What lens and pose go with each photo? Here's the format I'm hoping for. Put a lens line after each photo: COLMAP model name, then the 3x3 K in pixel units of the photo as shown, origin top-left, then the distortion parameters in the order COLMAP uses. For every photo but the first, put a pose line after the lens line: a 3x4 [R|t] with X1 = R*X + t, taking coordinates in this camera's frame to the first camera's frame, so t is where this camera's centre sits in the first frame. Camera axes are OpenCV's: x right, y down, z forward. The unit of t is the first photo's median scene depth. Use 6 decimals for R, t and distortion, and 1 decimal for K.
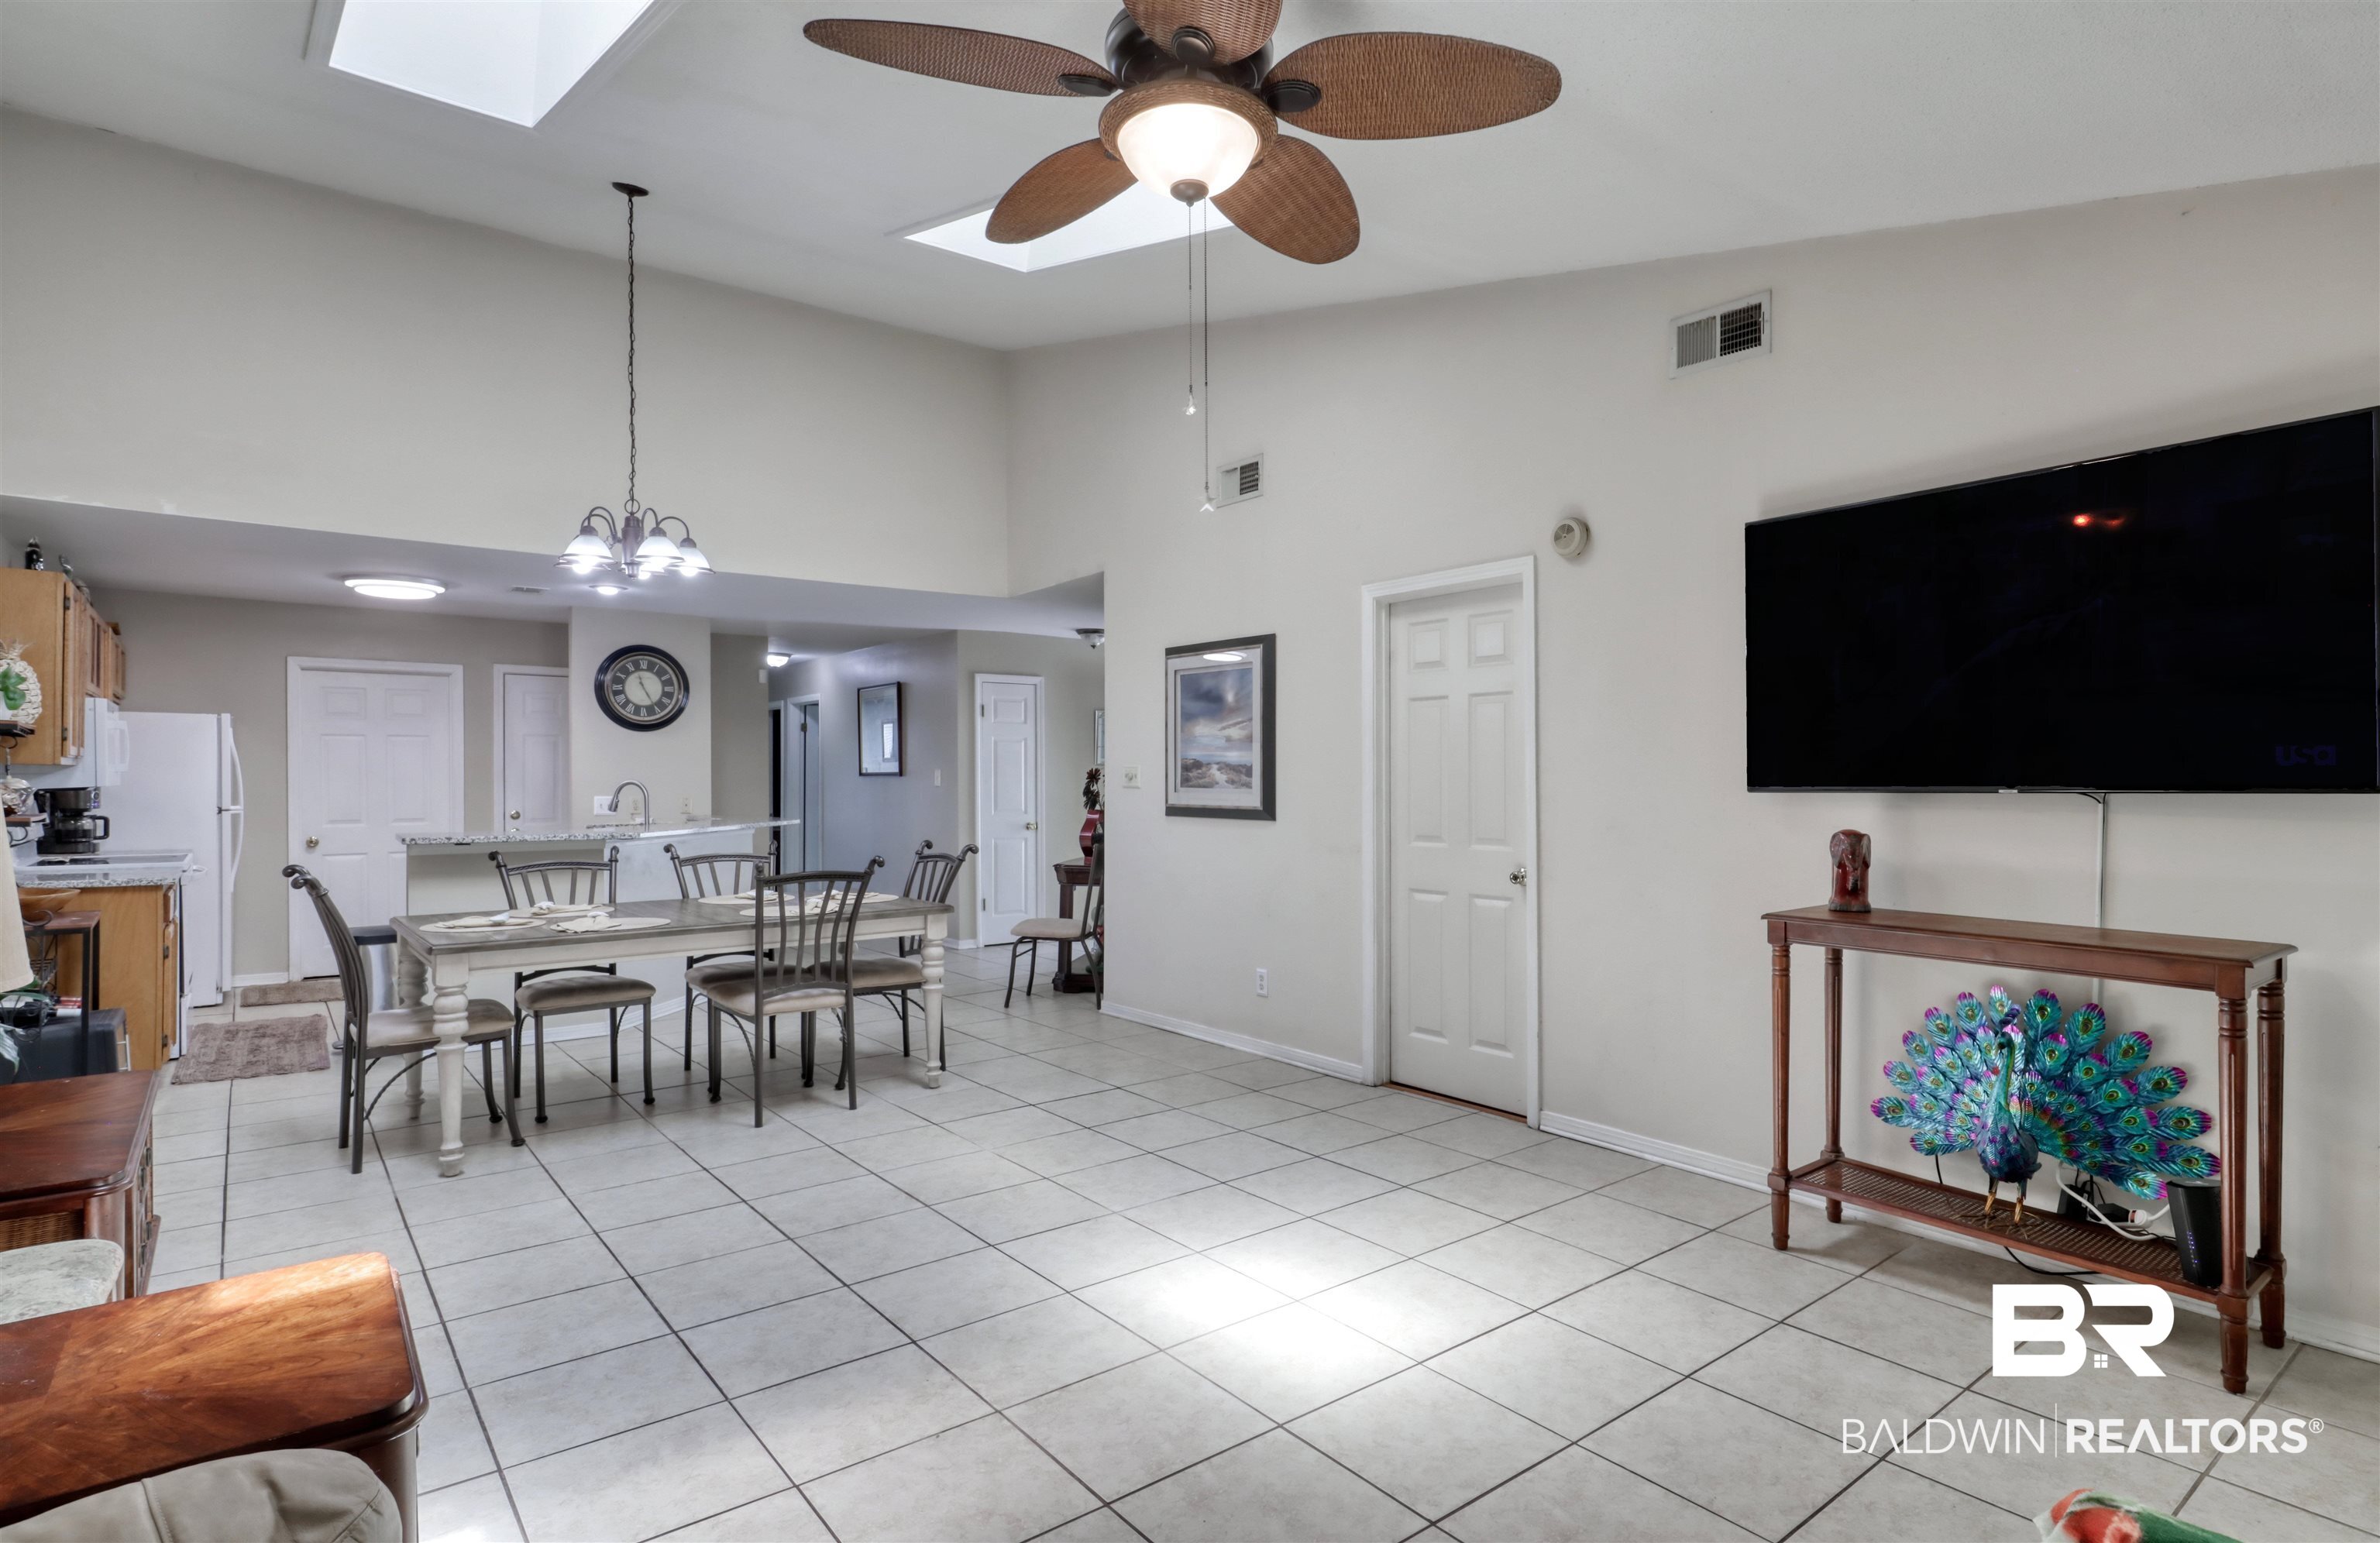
lens RADIAL K [[1200.2, 0, 1297.7], [0, 1200.2, 772.5], [0, 0, 1]] dist [0.001709, 0.000369]
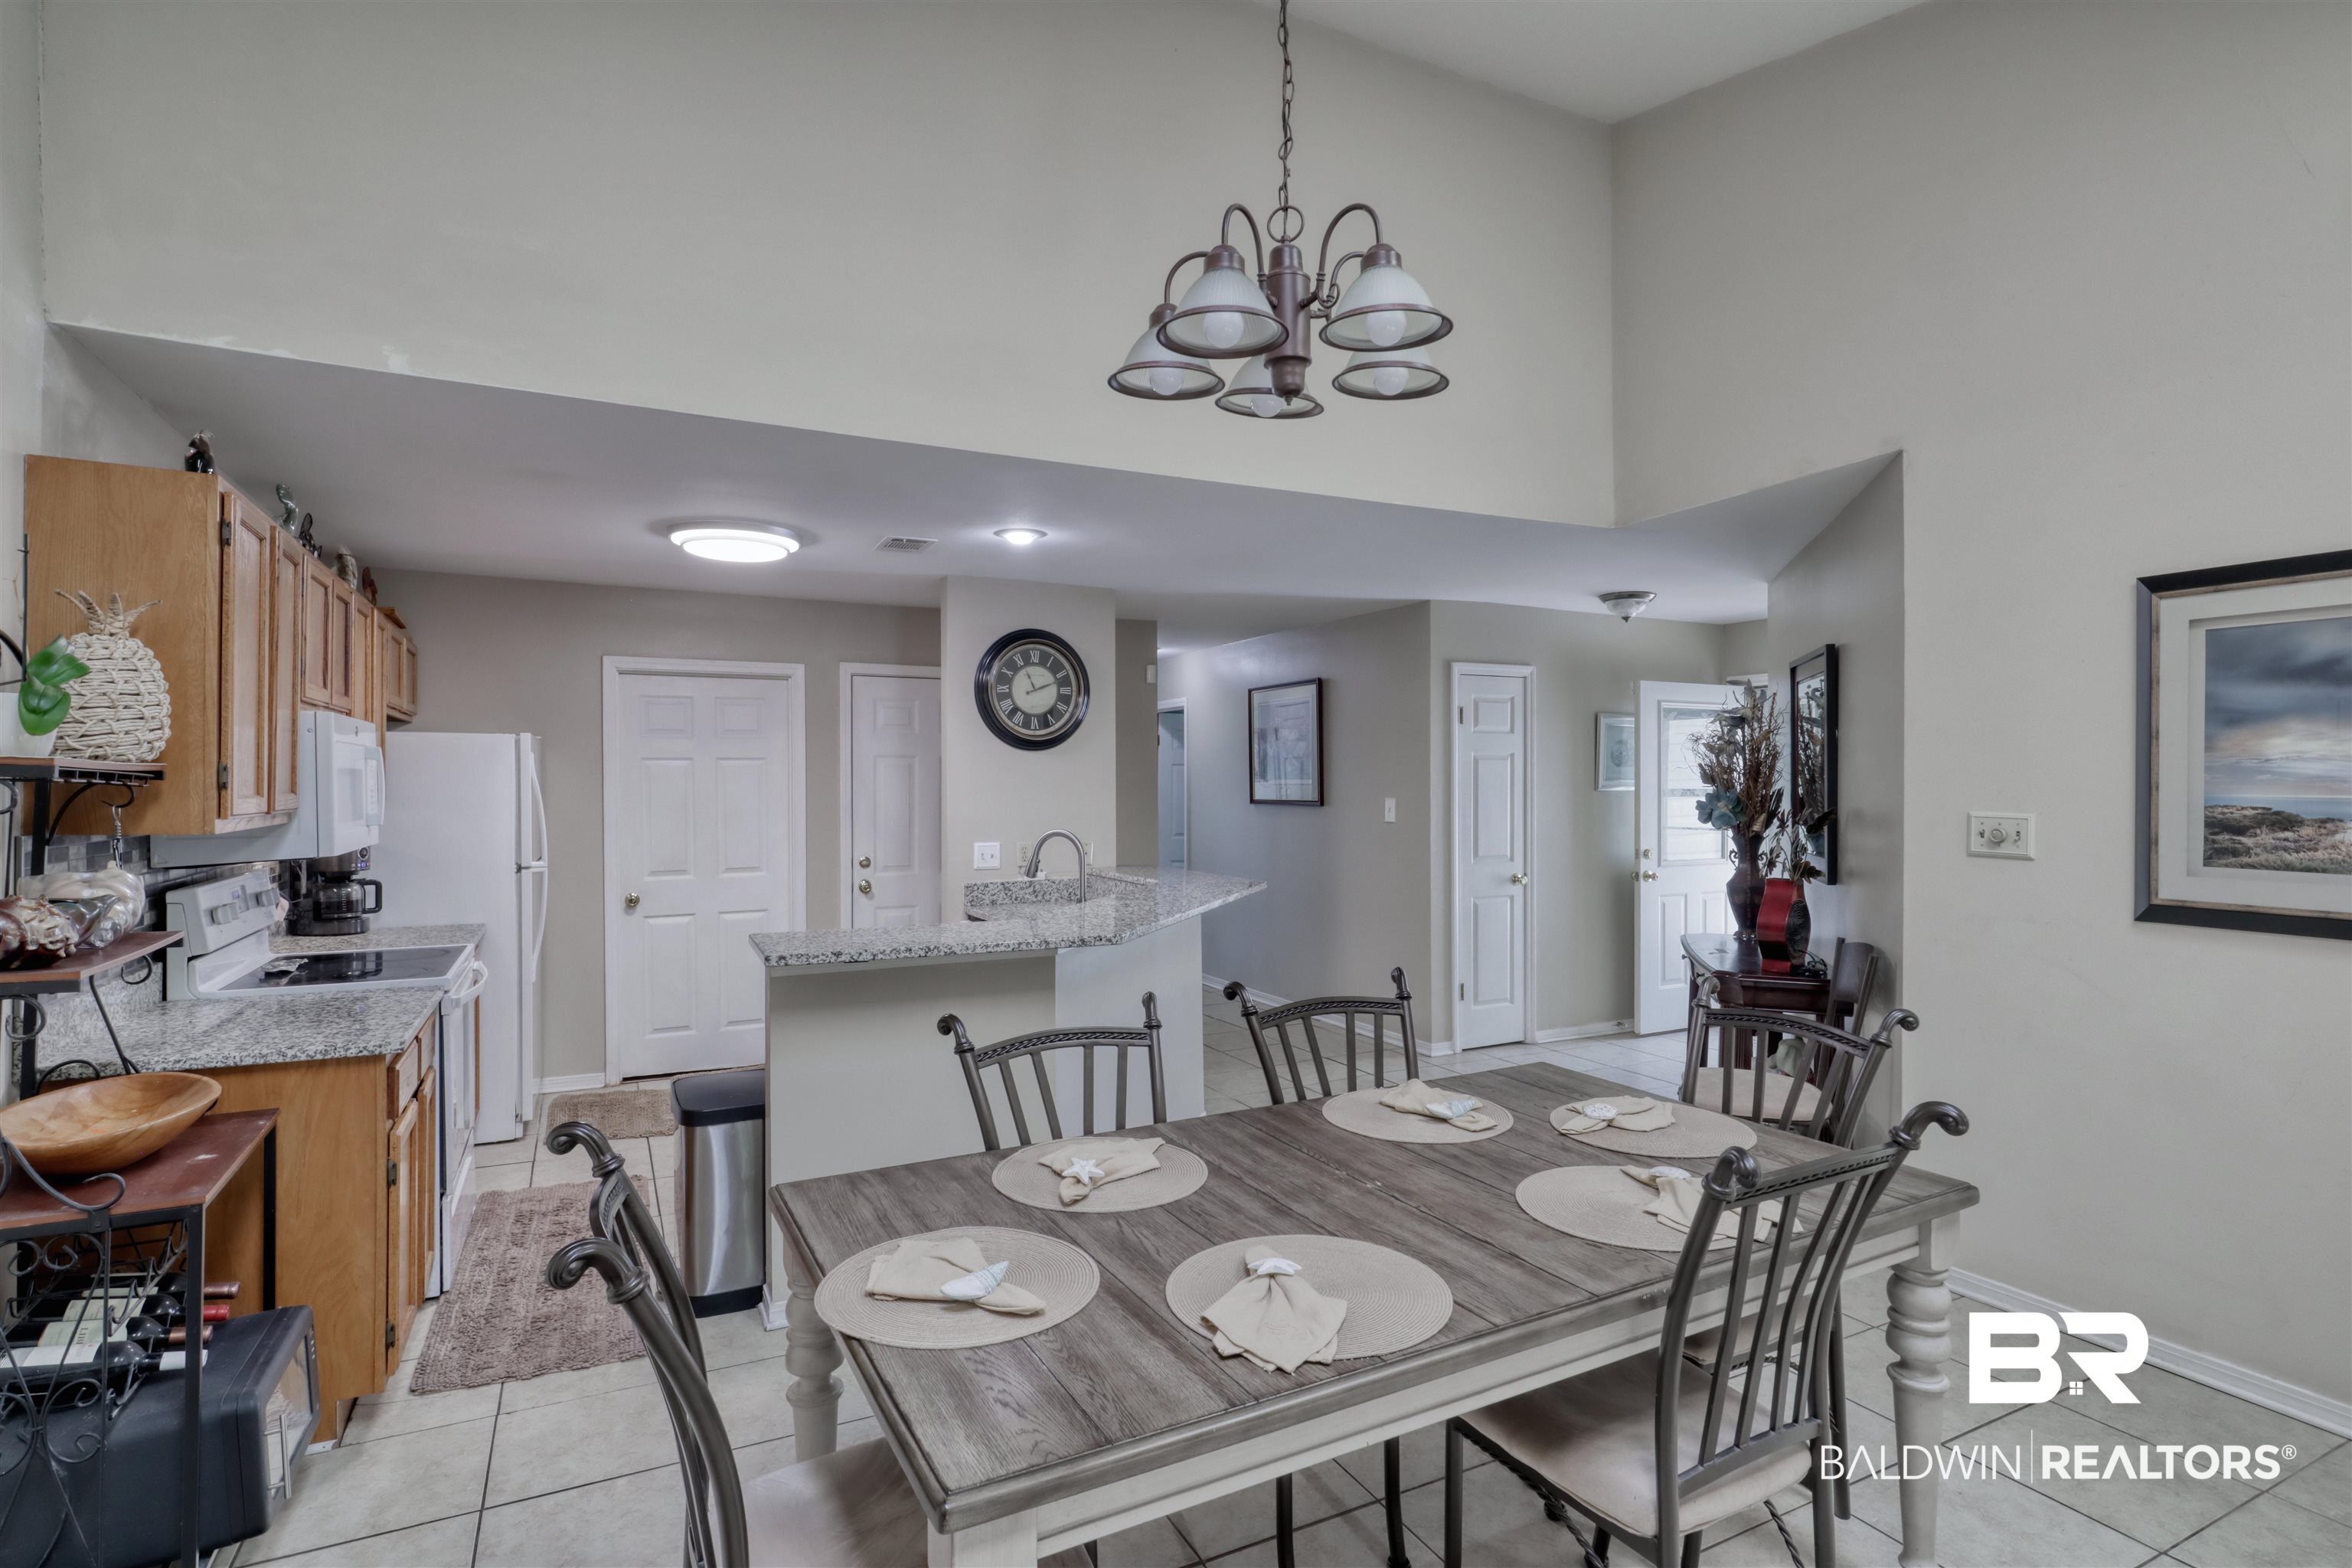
lens RADIAL K [[1179.6, 0, 1233.8], [0, 1179.6, 774.9], [0, 0, 1]] dist [-0.000879, -0.000537]
pose [[0.975851, -0.003670, -0.218406, -0.353540], [0.003196, 0.999992, -0.002522, -0.022663], [0.218413, 0.001763, 0.975855, 0.440083]]
